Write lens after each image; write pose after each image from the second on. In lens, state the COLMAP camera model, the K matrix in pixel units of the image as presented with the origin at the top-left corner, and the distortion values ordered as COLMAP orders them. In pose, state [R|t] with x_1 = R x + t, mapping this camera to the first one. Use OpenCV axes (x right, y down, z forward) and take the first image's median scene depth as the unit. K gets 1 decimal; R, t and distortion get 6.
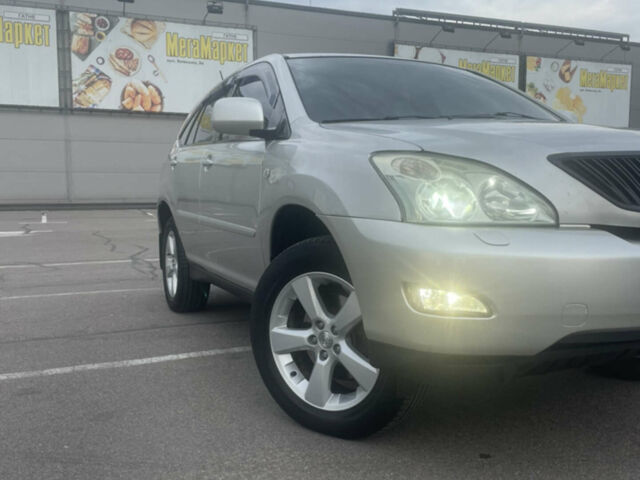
lens RADIAL K [[664.7, 0, 317.7], [0, 664.7, 242.5], [0, 0, 1]] dist [0.092790, -0.130306]
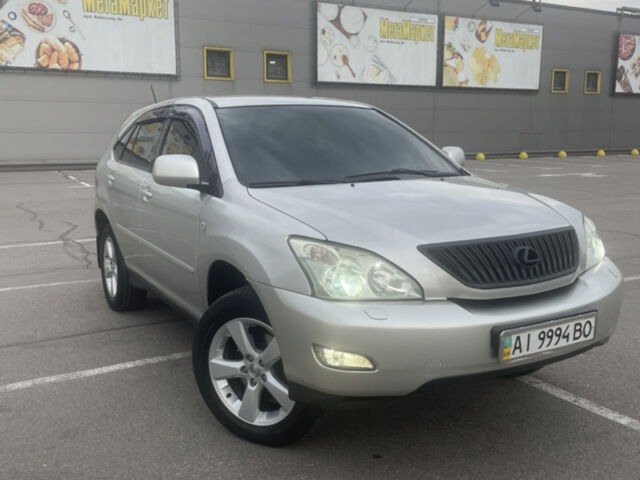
lens RADIAL K [[664.7, 0, 317.7], [0, 664.7, 242.5], [0, 0, 1]] dist [0.092790, -0.130306]
pose [[0.993884, -0.016600, 0.109173, -0.001560], [0.007693, 0.996643, 0.081504, -0.093759], [-0.110160, -0.080166, 0.990676, -0.116587]]
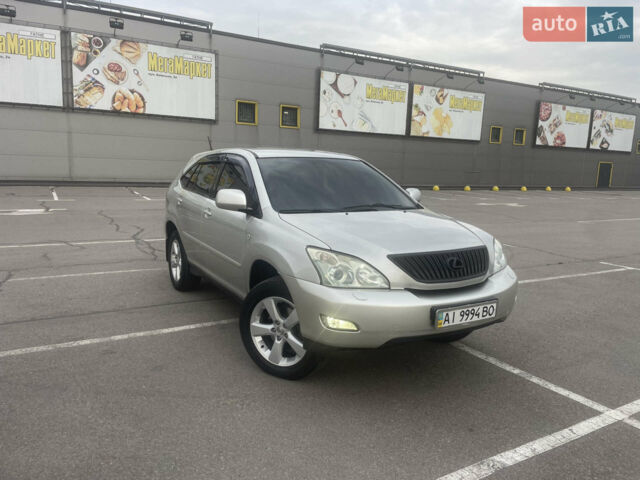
lens RADIAL K [[497.7, 0, 323.4], [0, 497.7, 246.5], [0, 0, 1]] dist [0.100282, -0.137645]
pose [[0.991433, 0.018725, 0.129270, -0.026986], [-0.029449, 0.996234, 0.081547, -0.107129], [-0.127256, -0.084655, 0.988251, -0.214178]]
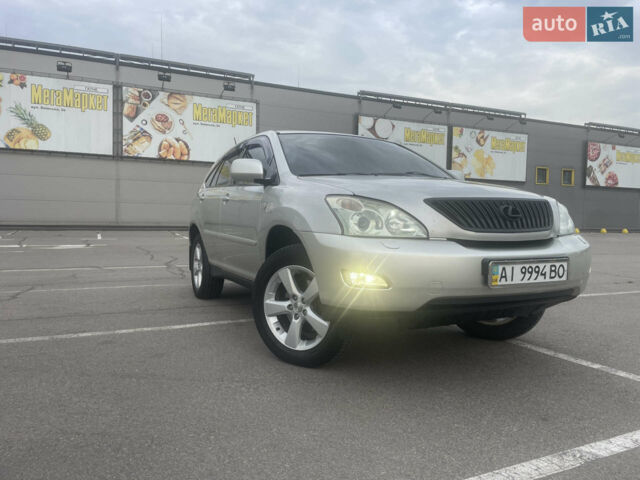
lens RADIAL K [[498.2, 0, 317.8], [0, 498.2, 237.1], [0, 0, 1]] dist [0.092277, -0.121778]
pose [[0.999313, 0.018460, 0.032149, 0.008626], [-0.017031, 0.998878, -0.044182, 0.012717], [-0.032929, 0.043604, 0.998506, -0.114556]]
